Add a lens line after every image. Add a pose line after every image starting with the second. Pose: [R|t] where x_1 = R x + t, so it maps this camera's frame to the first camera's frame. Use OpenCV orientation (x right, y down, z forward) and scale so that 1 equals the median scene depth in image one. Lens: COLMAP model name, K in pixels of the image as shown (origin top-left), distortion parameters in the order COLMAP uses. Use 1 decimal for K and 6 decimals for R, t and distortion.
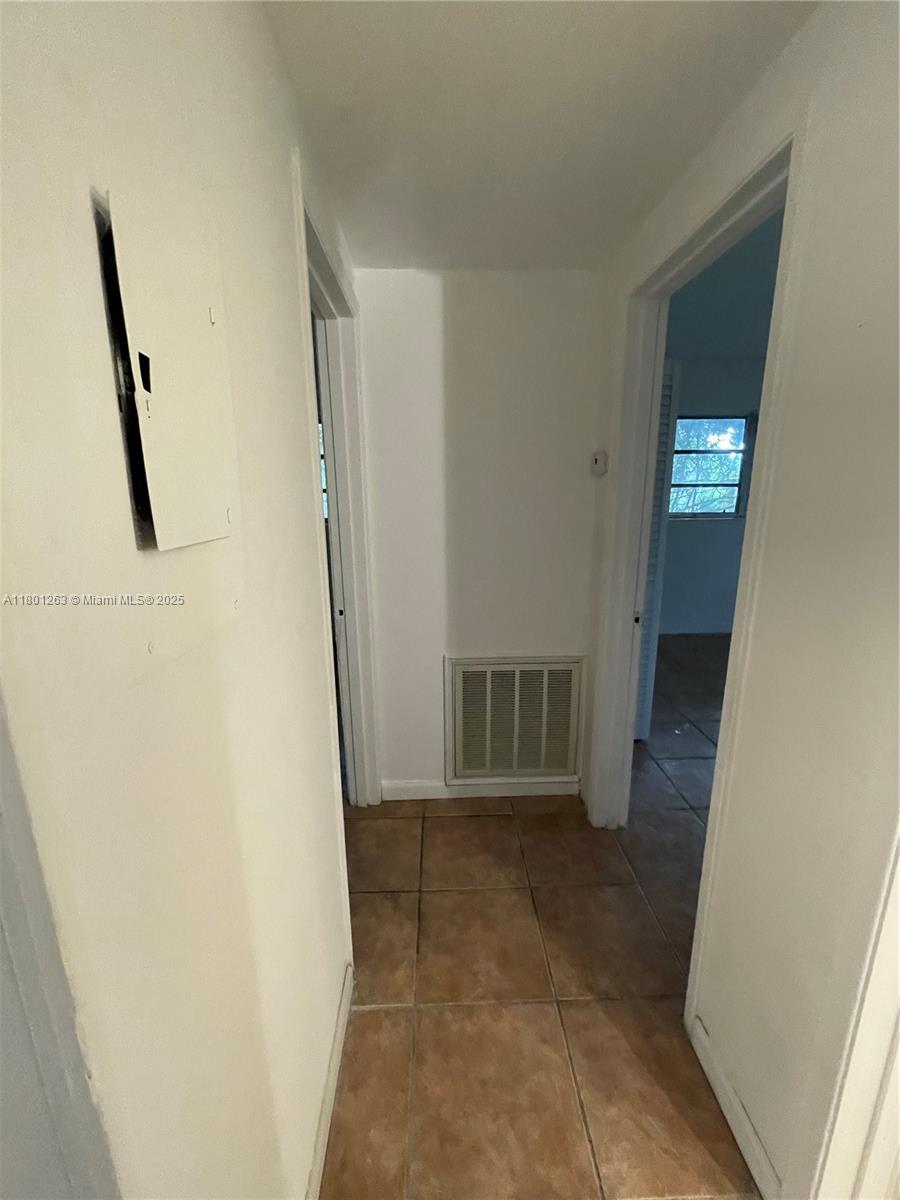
lens RADIAL K [[487.5, 0, 450.7], [0, 487.5, 597.2], [0, 0, 1]] dist [-0.001294, 0.000288]
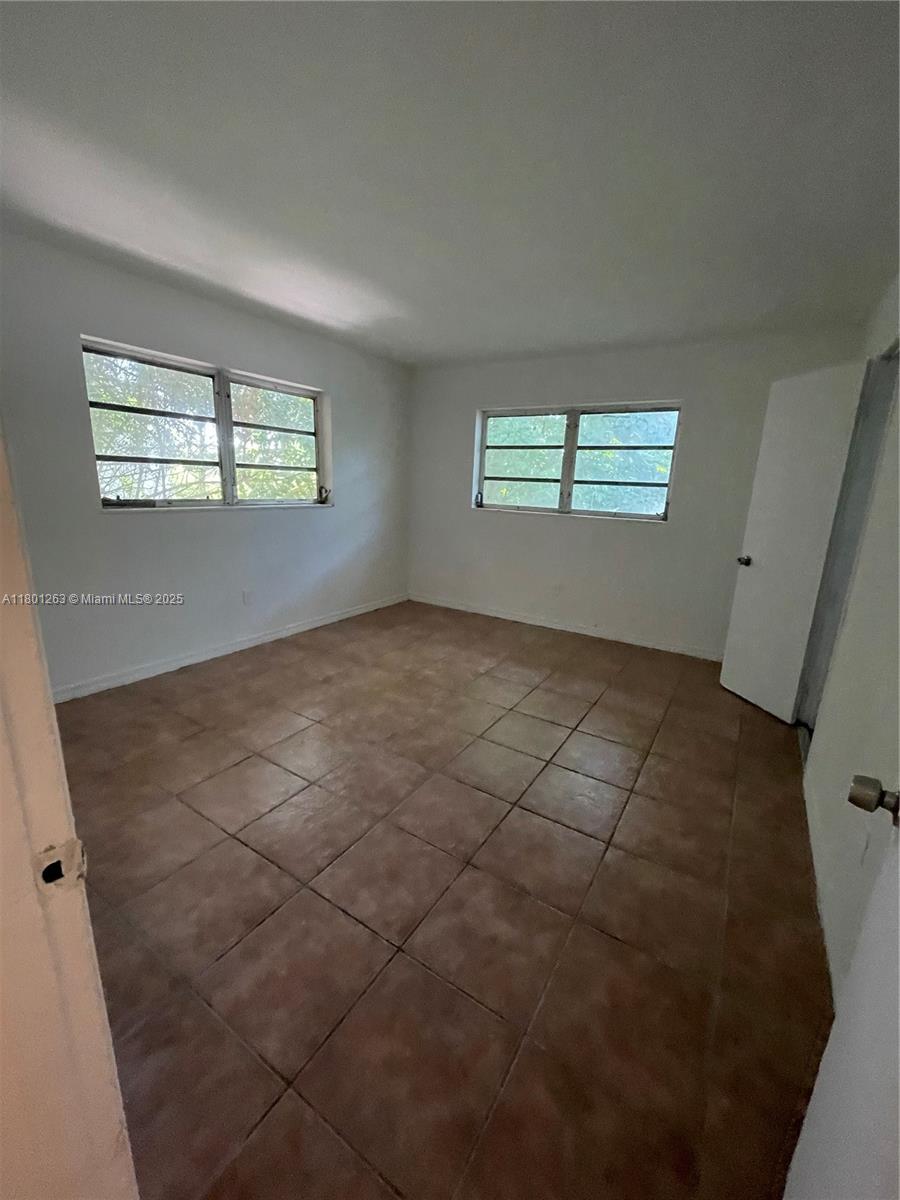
lens RADIAL K [[487.5, 0, 446.1], [0, 487.5, 596.5], [0, 0, 1]] dist [-0.001294, 0.000288]
pose [[0.563327, -0.159956, 0.810603, 0.120574], [0.141791, 0.985242, 0.095880, -0.041843], [-0.813976, 0.060924, 0.577694, 0.251397]]
